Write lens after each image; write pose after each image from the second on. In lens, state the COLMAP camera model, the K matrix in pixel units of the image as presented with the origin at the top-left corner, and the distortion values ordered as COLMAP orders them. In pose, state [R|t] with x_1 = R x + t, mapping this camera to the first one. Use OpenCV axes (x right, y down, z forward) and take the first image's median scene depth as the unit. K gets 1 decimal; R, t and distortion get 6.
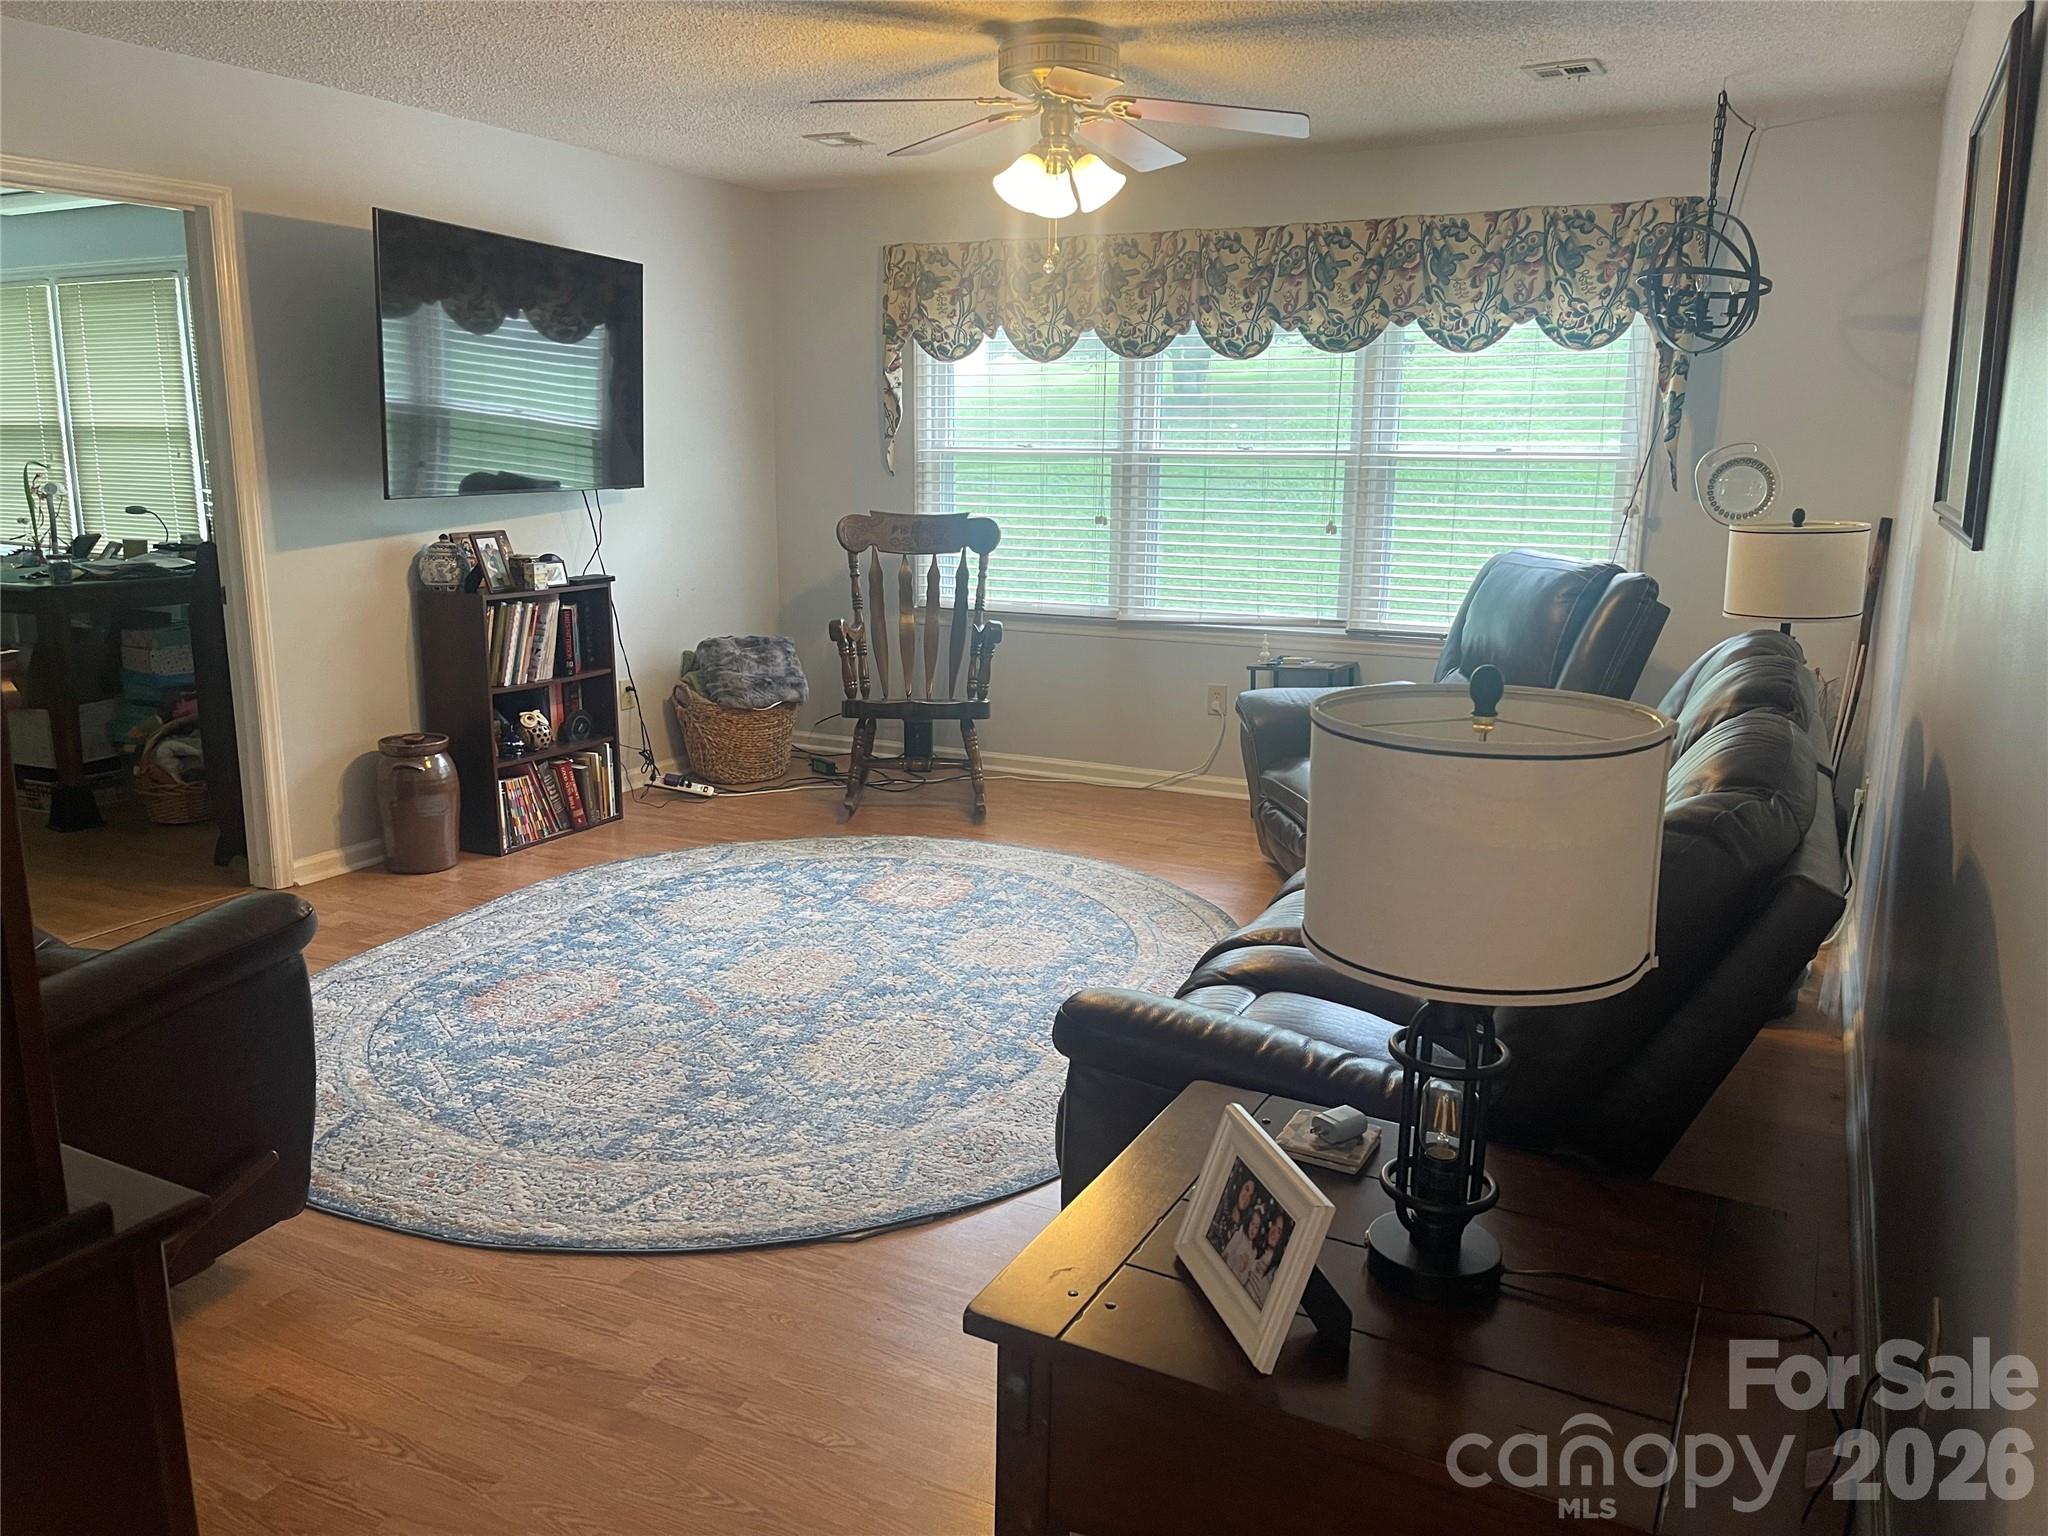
lens RADIAL K [[1547.2, 0, 1024.0], [0, 1547.2, 768.0], [0, 0, 1]] dist [0.073046, -0.094614]
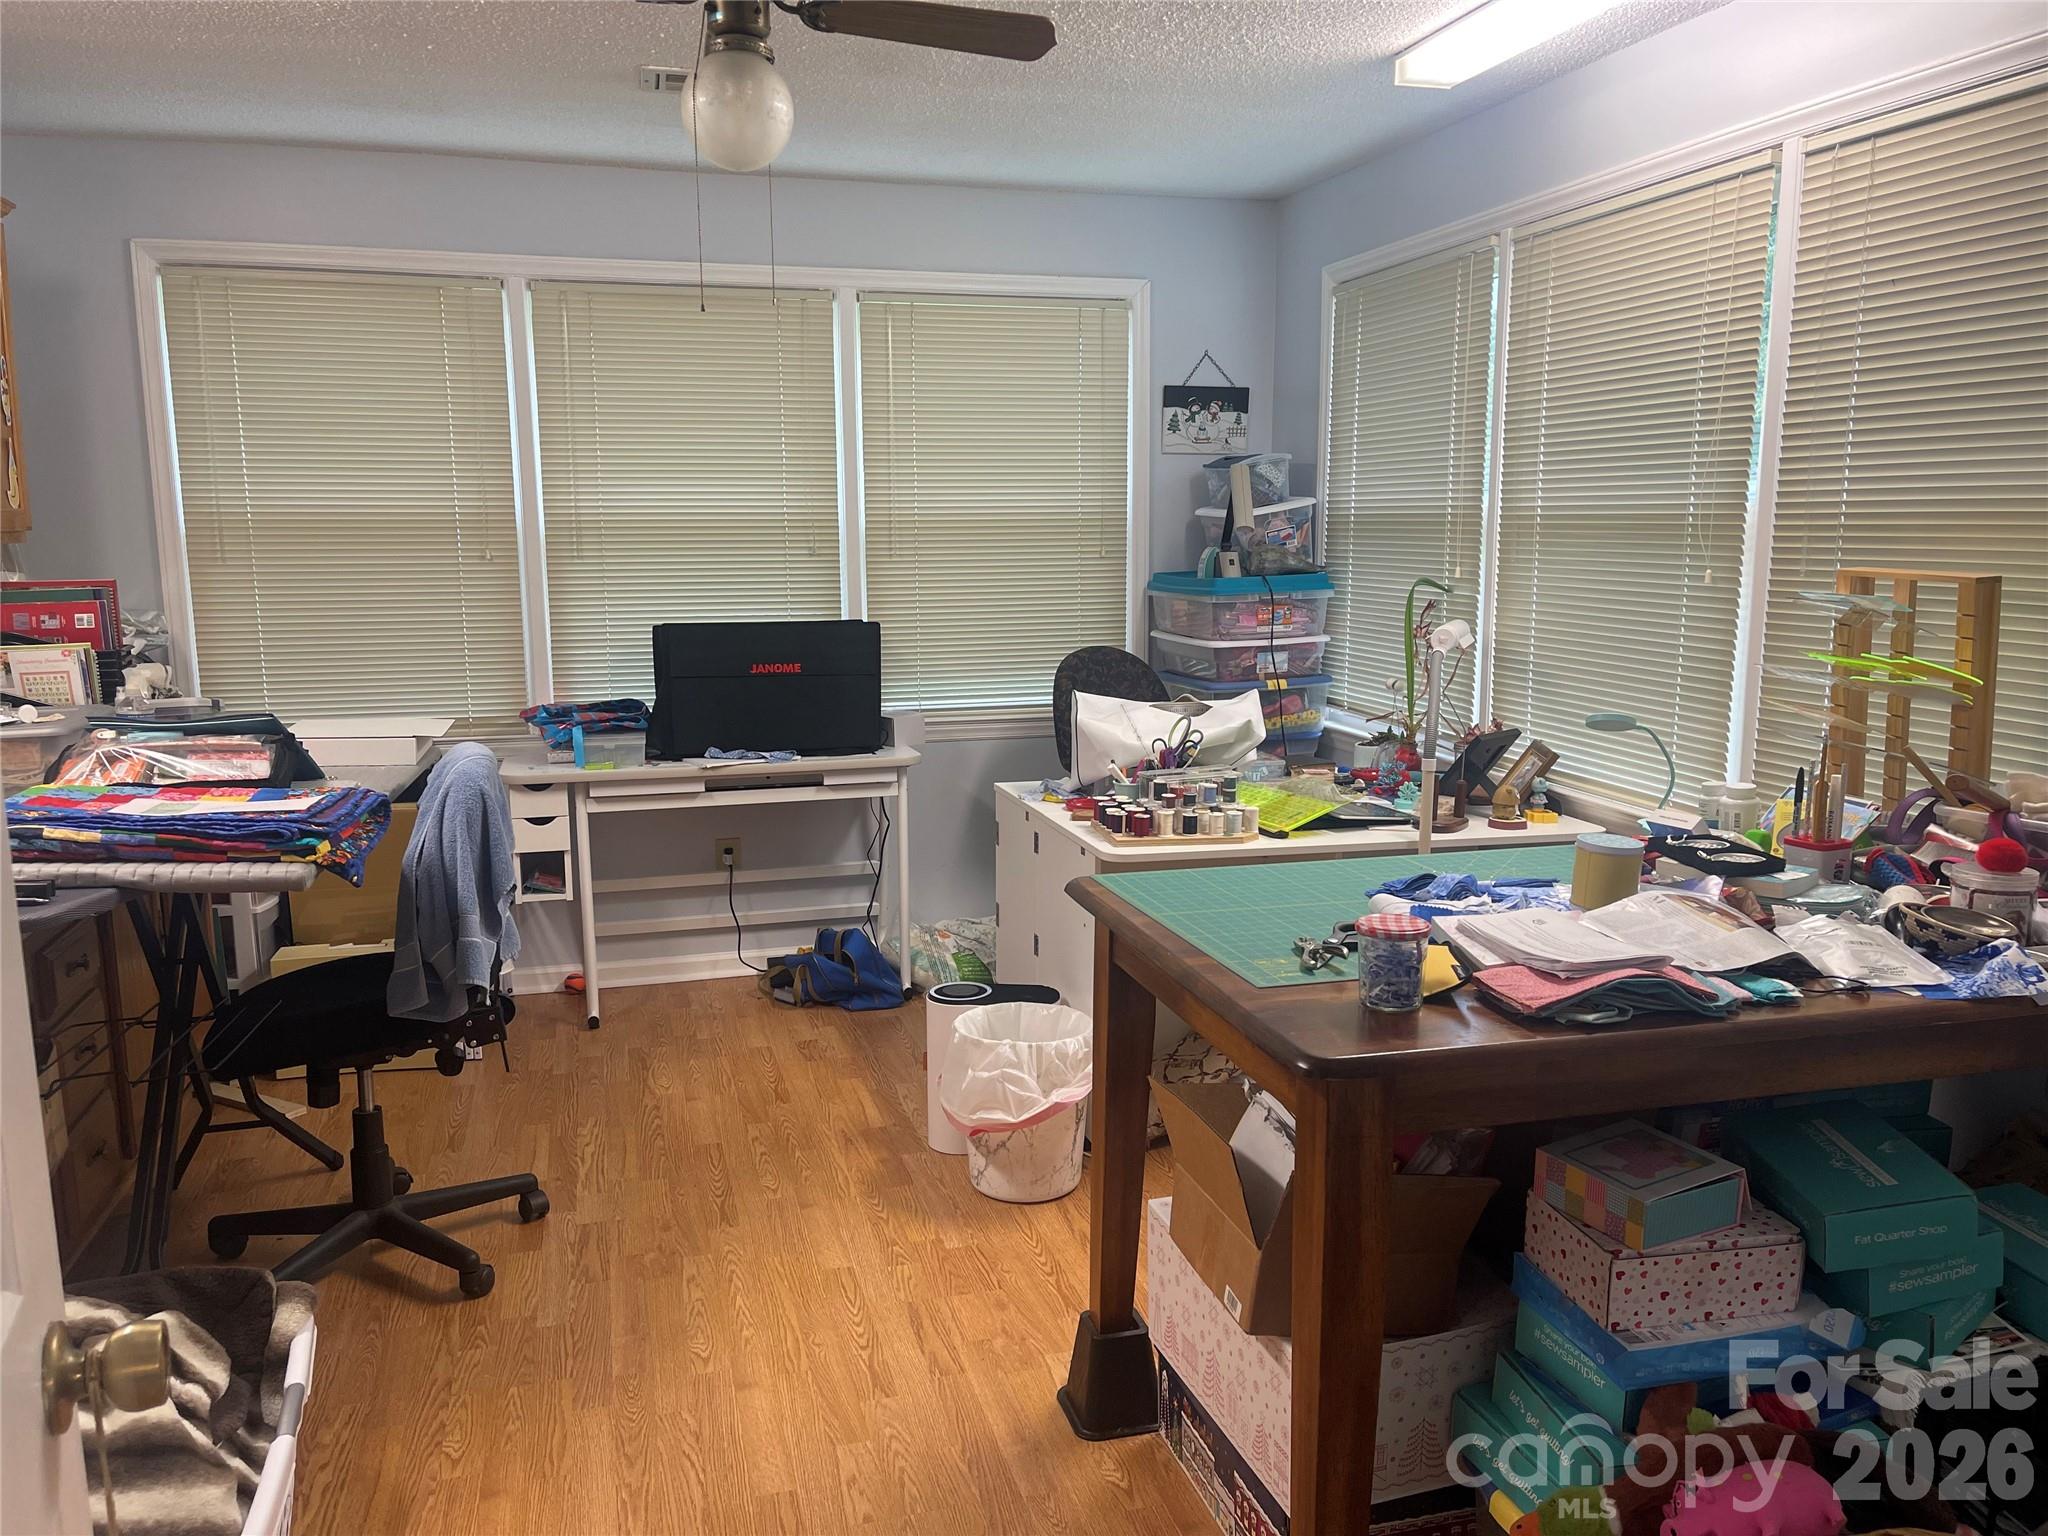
lens RADIAL K [[1547.2, 0, 1024.0], [0, 1547.2, 768.0], [0, 0, 1]] dist [0.073046, -0.094614]
pose [[0.672243, 0.109856, -0.732135, -0.484797], [-0.146734, 0.989081, 0.013680, -0.176614], [0.725643, 0.098233, 0.681023, 0.805540]]
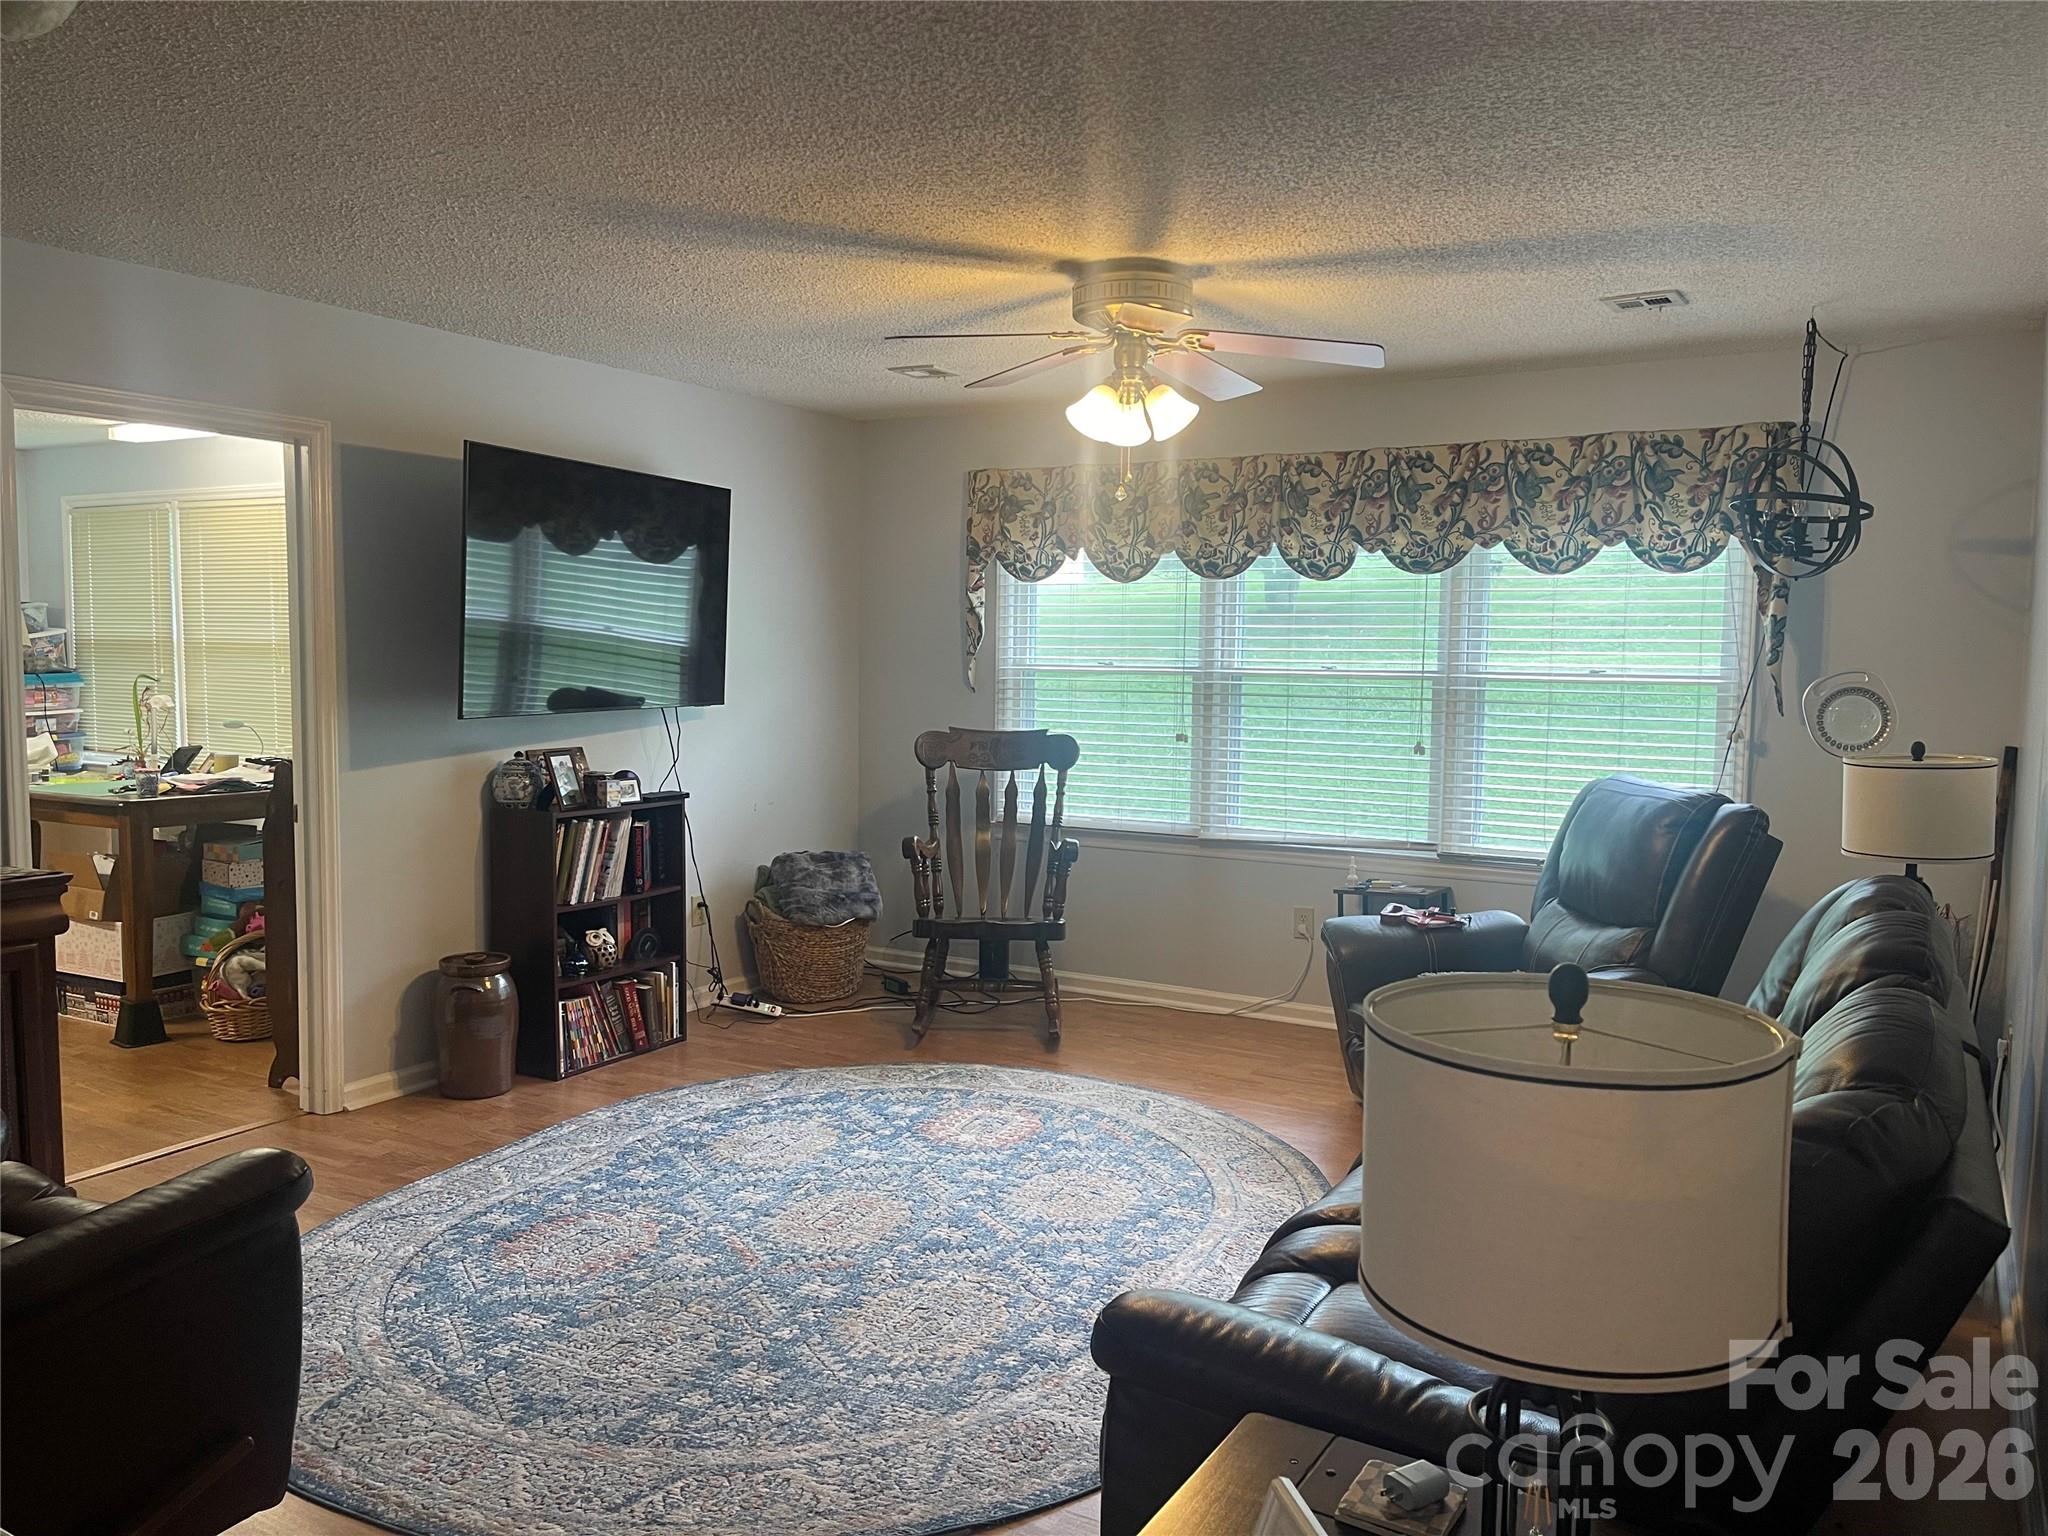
lens RADIAL K [[1546.8, 0, 1037.1], [0, 1546.8, 765.2], [0, 0, 1]] dist [0.059258, -0.069844]
pose [[0.998474, 0.007406, -0.054731, 0.014285], [-0.014530, 0.991283, -0.130944, -0.015919], [0.053284, 0.131539, 0.989878, 0.033773]]
